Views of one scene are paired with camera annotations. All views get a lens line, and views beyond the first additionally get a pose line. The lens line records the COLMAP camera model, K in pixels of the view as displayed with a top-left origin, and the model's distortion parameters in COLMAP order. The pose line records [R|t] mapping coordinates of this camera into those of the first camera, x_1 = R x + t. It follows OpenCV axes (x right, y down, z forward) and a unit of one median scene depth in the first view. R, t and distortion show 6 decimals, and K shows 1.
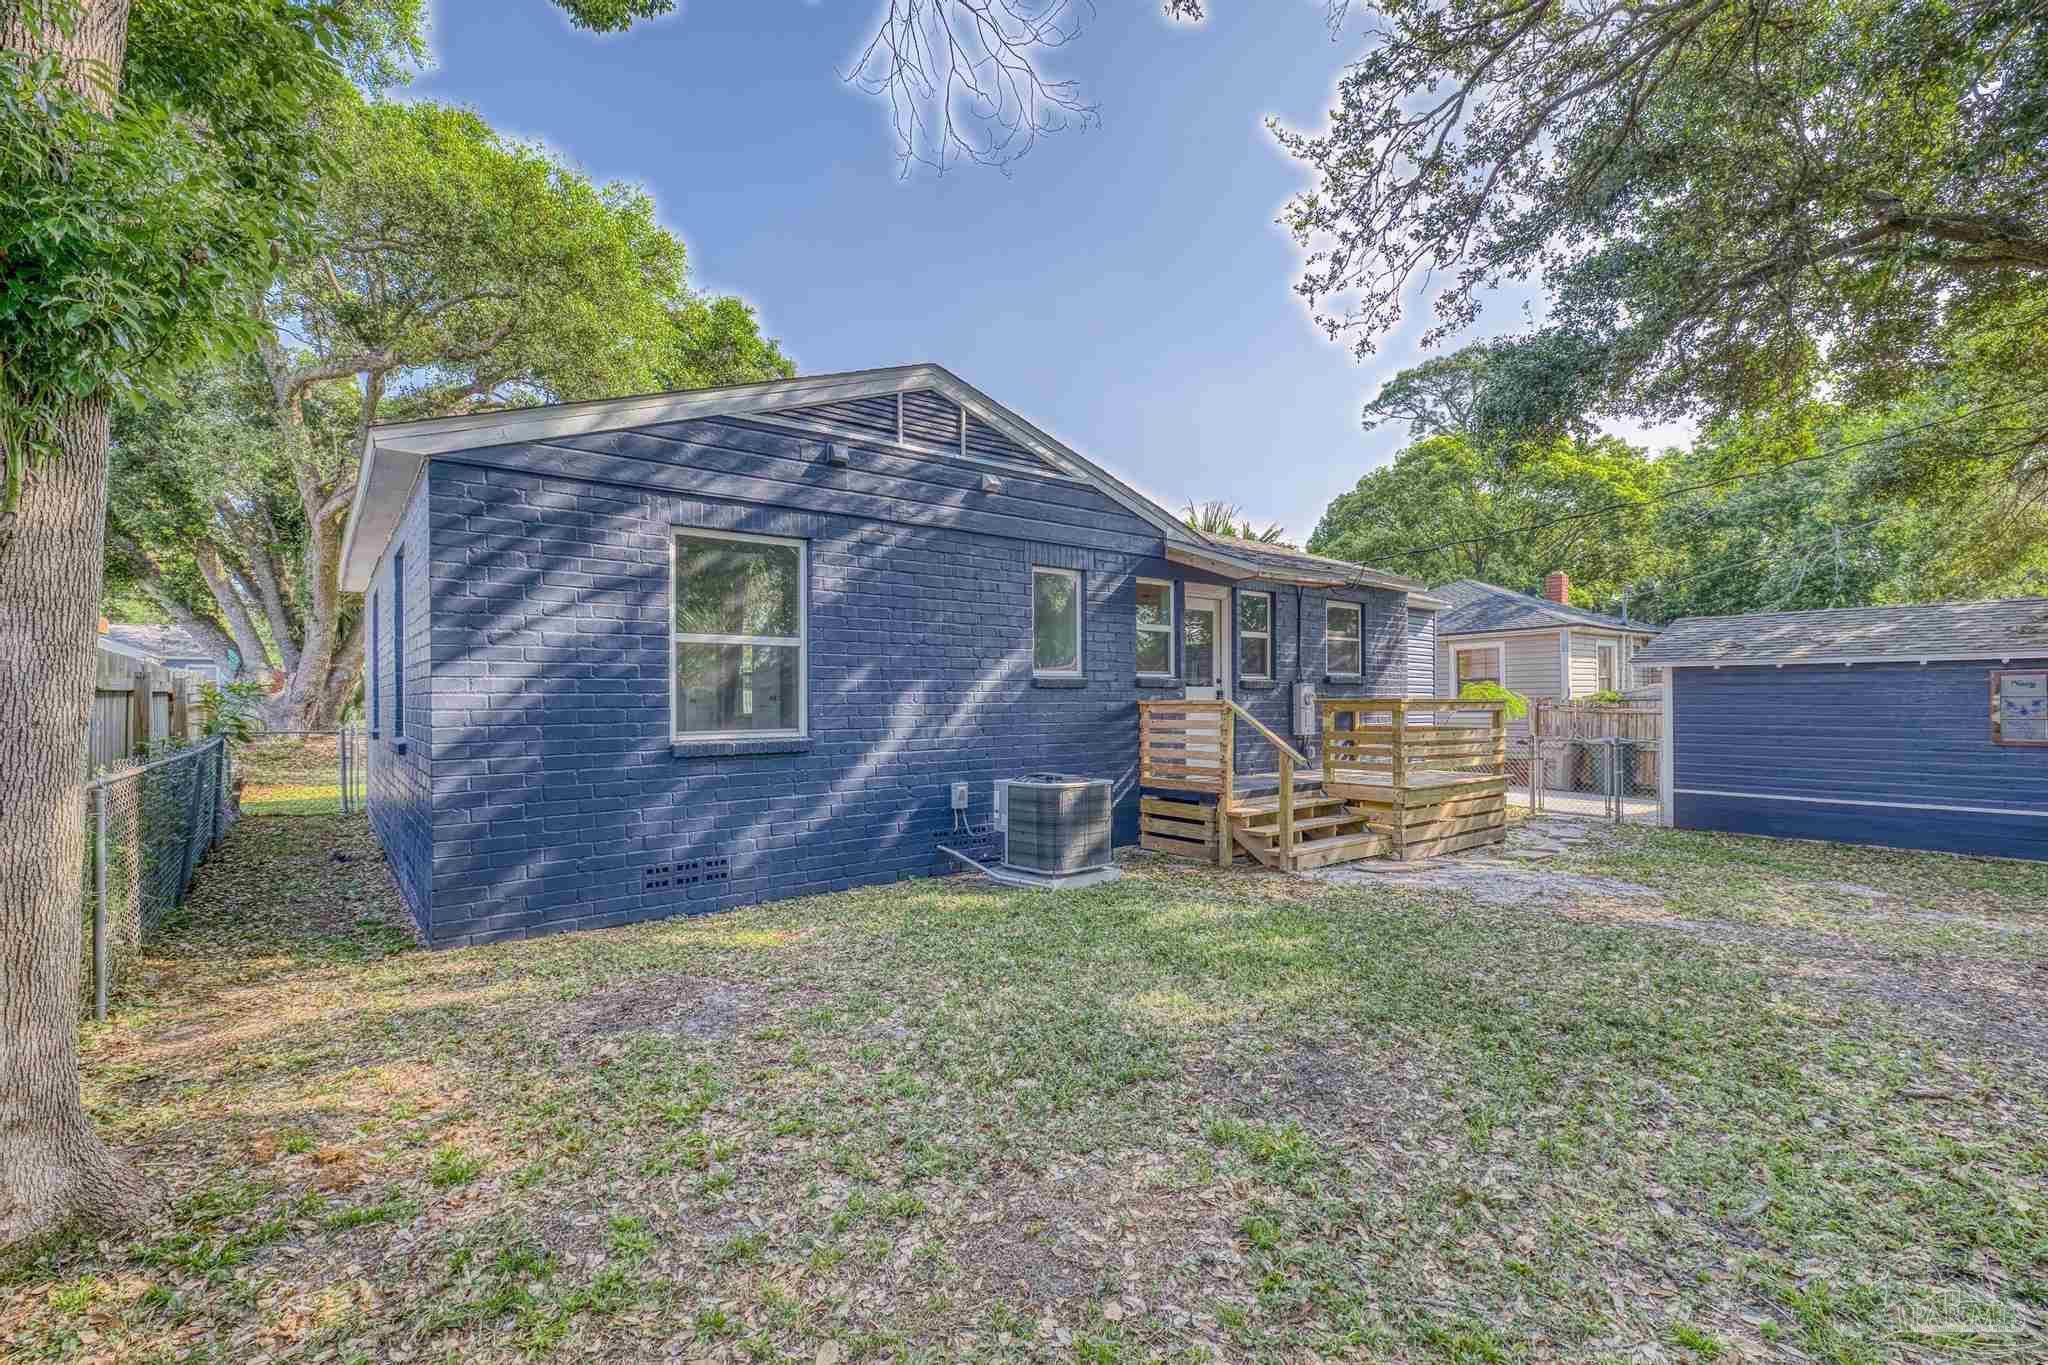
lens RADIAL K [[886.1, 0, 1003.8], [0, 886.1, 695.1], [0, 0, 1]] dist [0.001755, 0.000905]
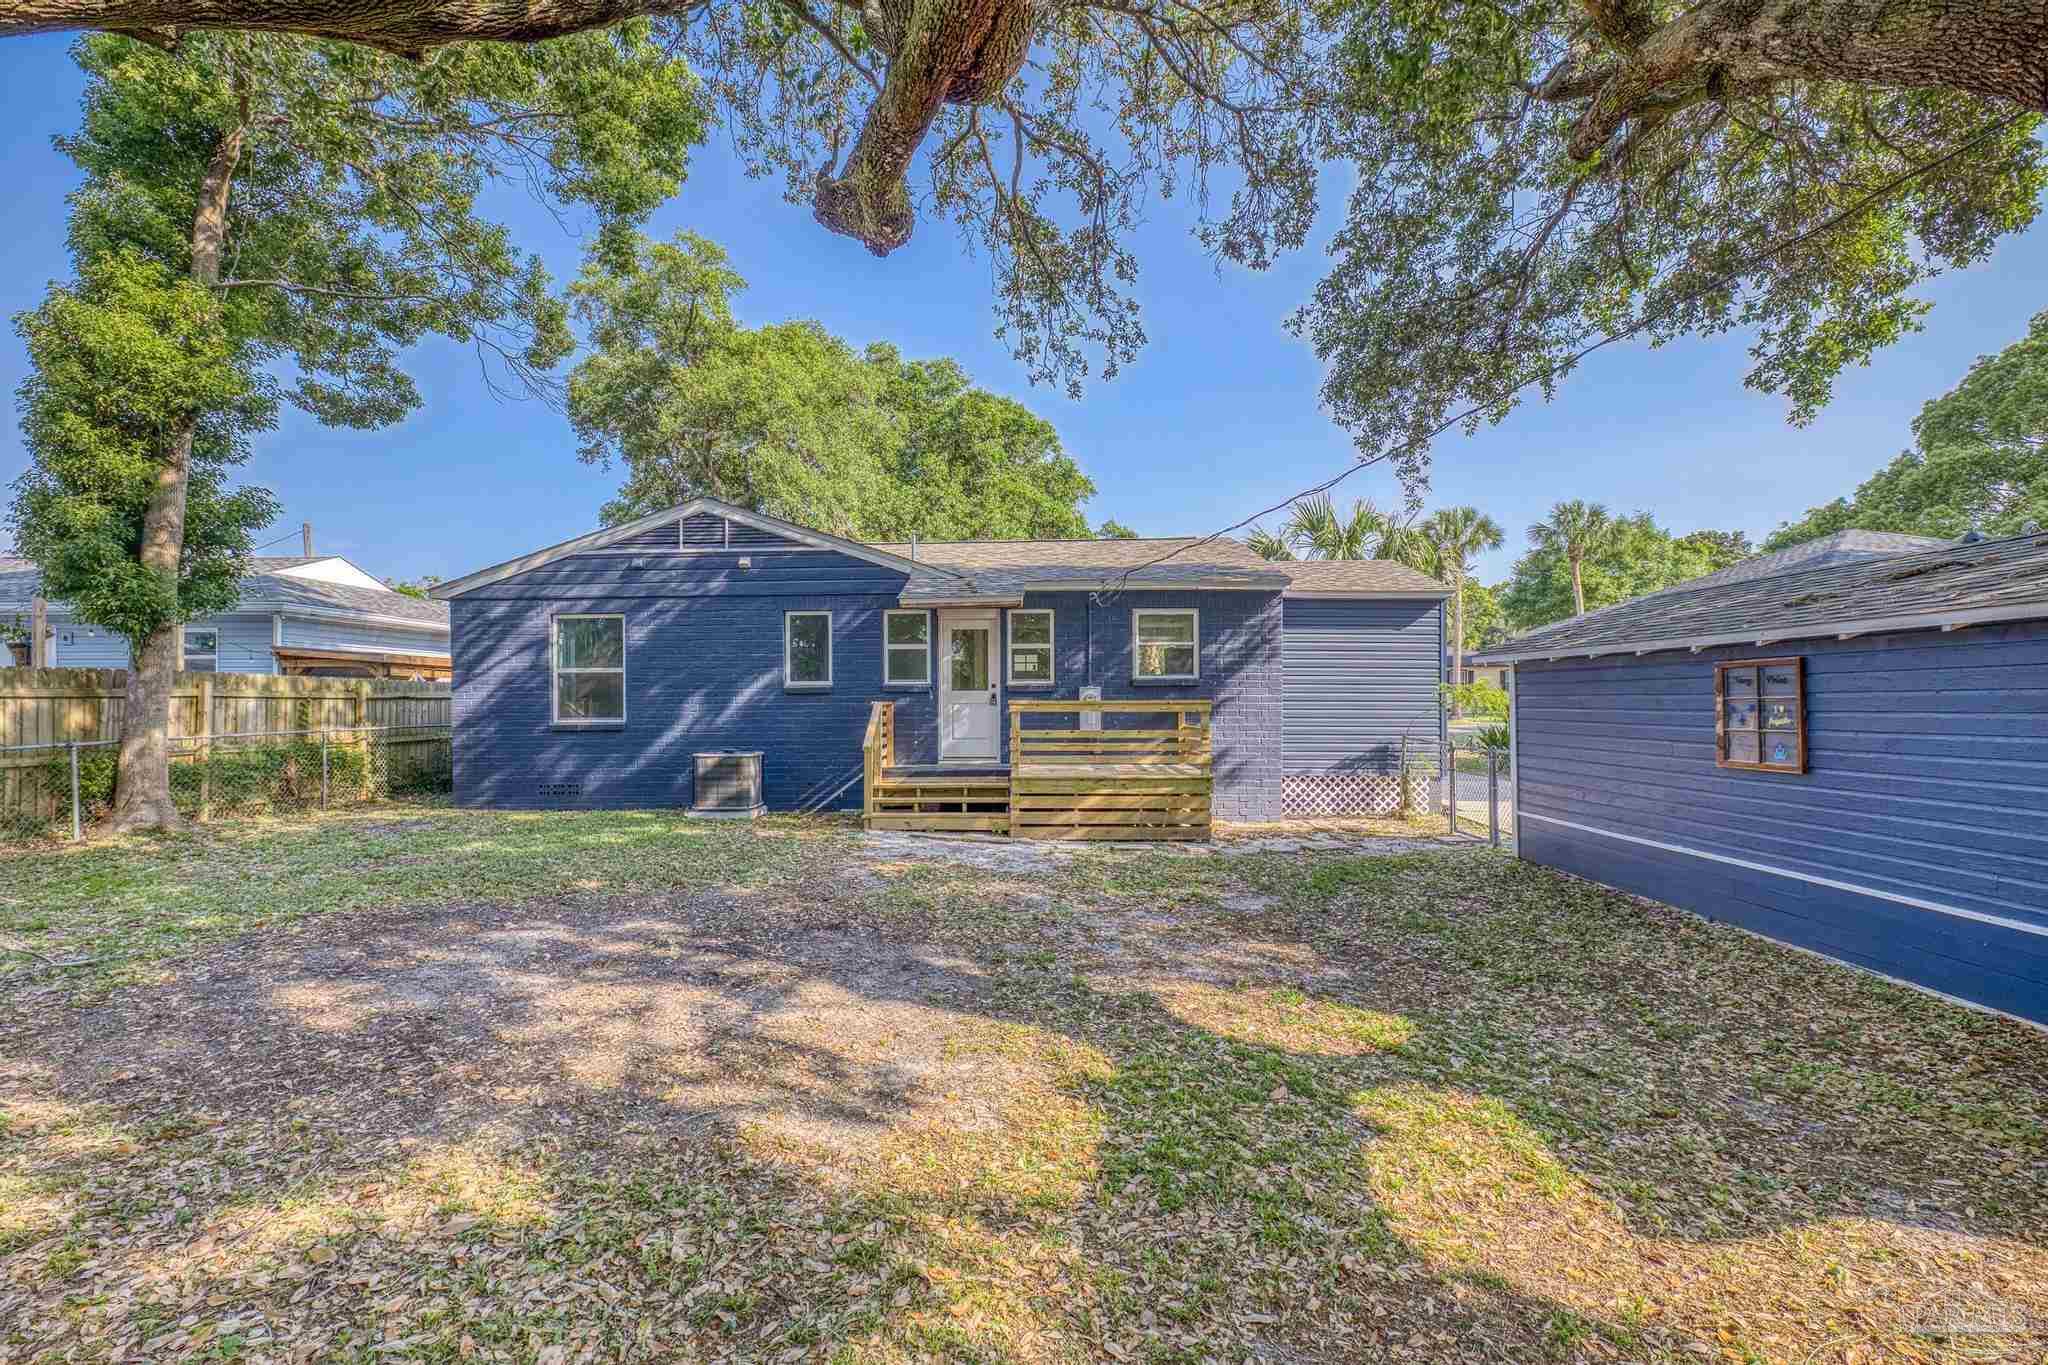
lens RADIAL K [[886.1, 0, 1019.1], [0, 886.1, 701.0], [0, 0, 1]] dist [0.001755, 0.000905]
pose [[0.768424, 0.001546, -0.639939, 1.563419], [0.005667, 0.999941, 0.009221, -0.008967], [0.639916, -0.010712, 0.768370, 0.122692]]
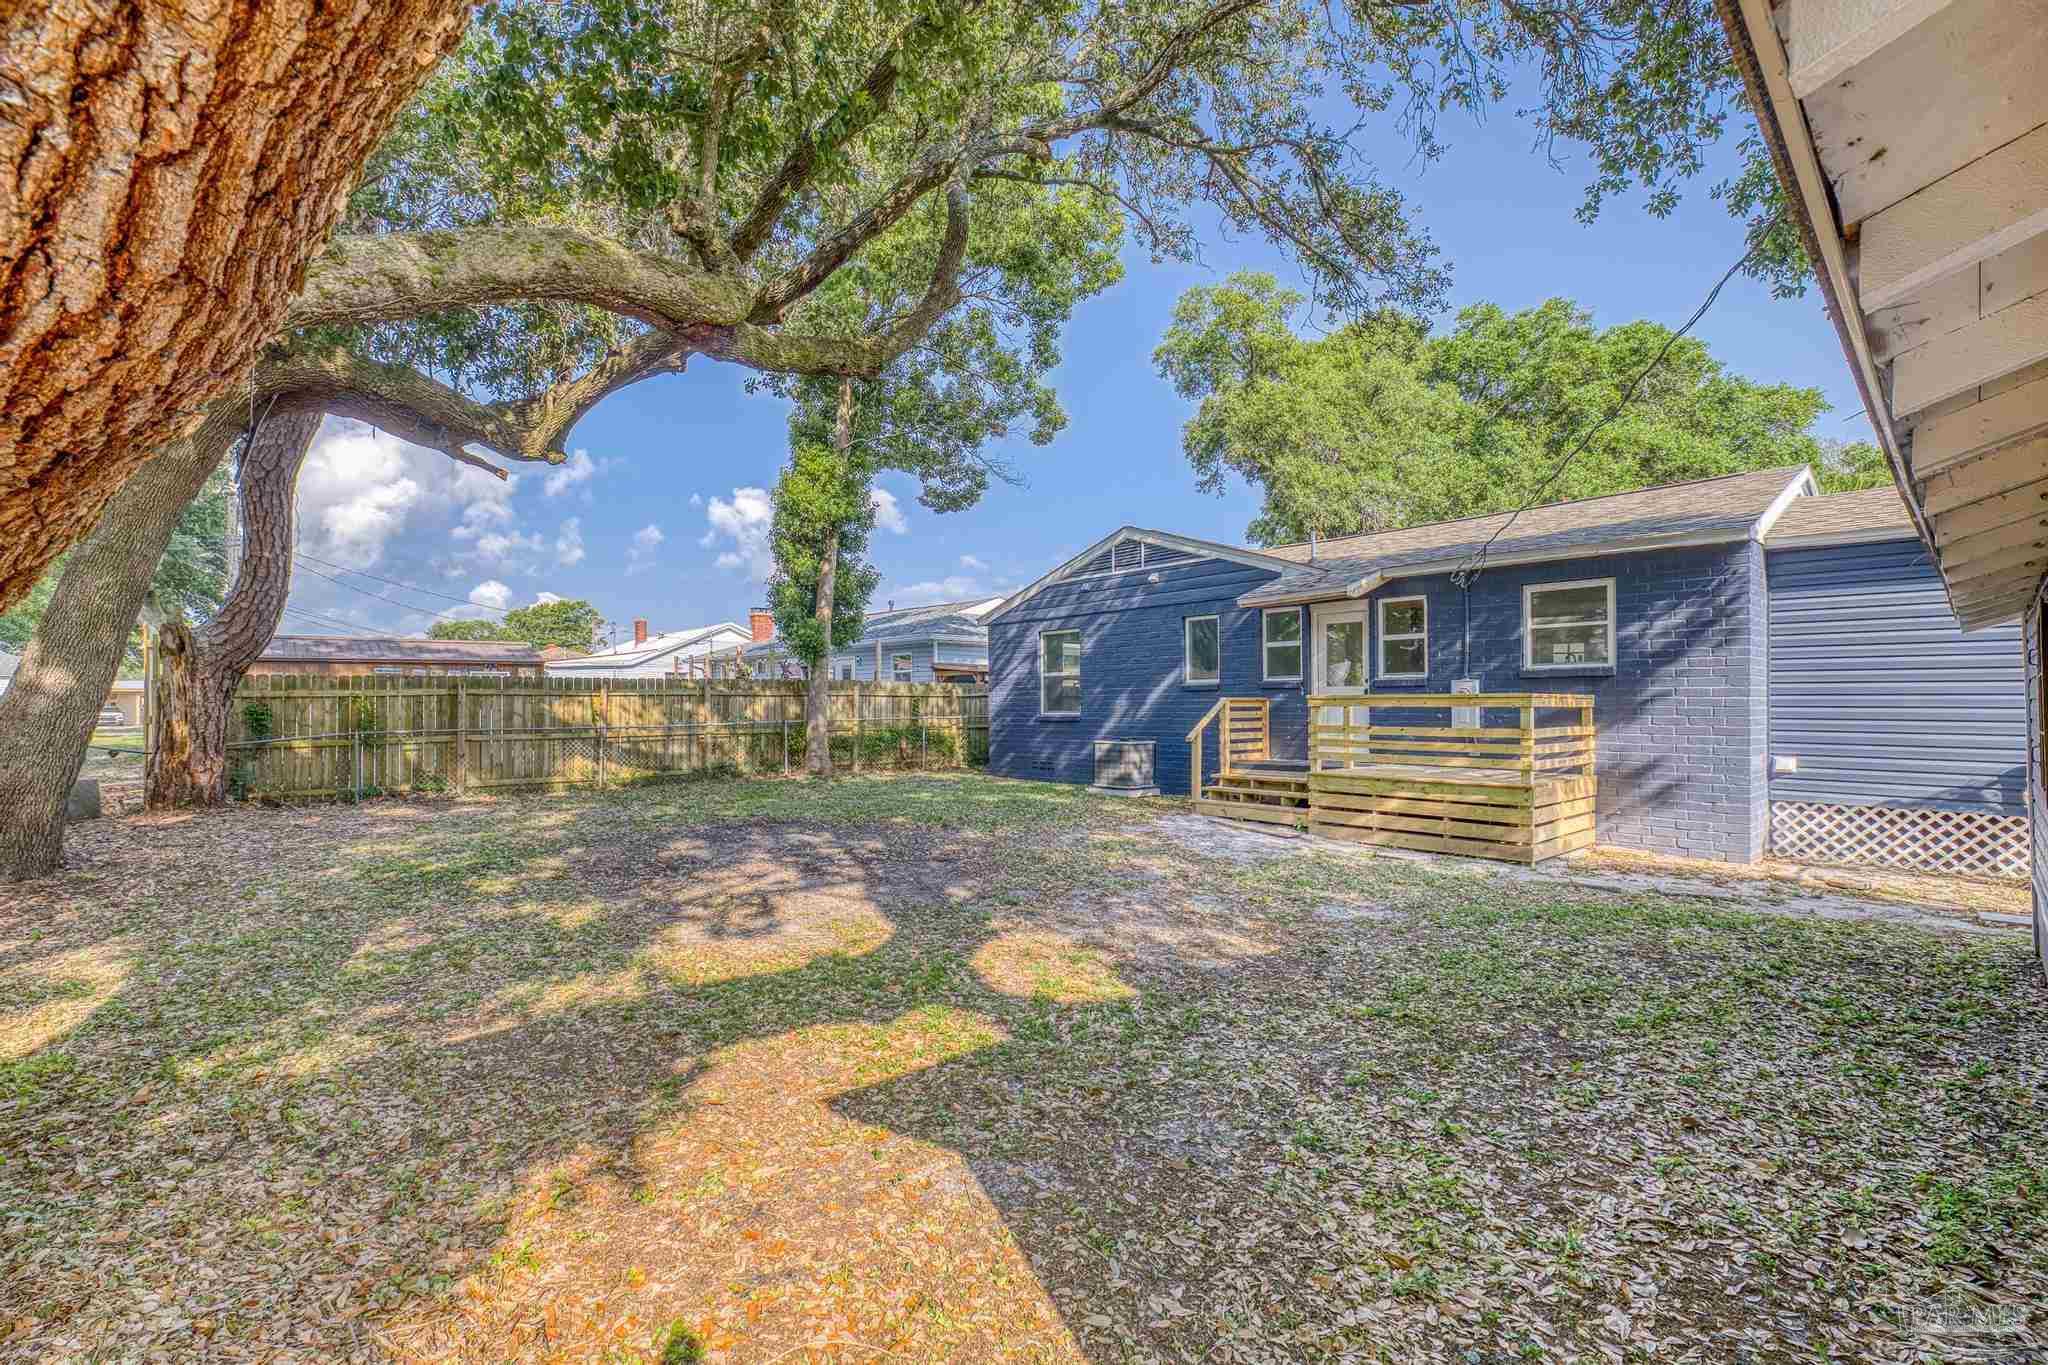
lens RADIAL K [[886.1, 0, 1009.6], [0, 886.1, 710.4], [0, 0, 1]] dist [0.001755, 0.000905]
pose [[0.059720, 0.010800, -0.998157, 2.045128], [0.011173, 0.999872, 0.011487, 0.006669], [0.998153, -0.011838, 0.059592, 0.684433]]
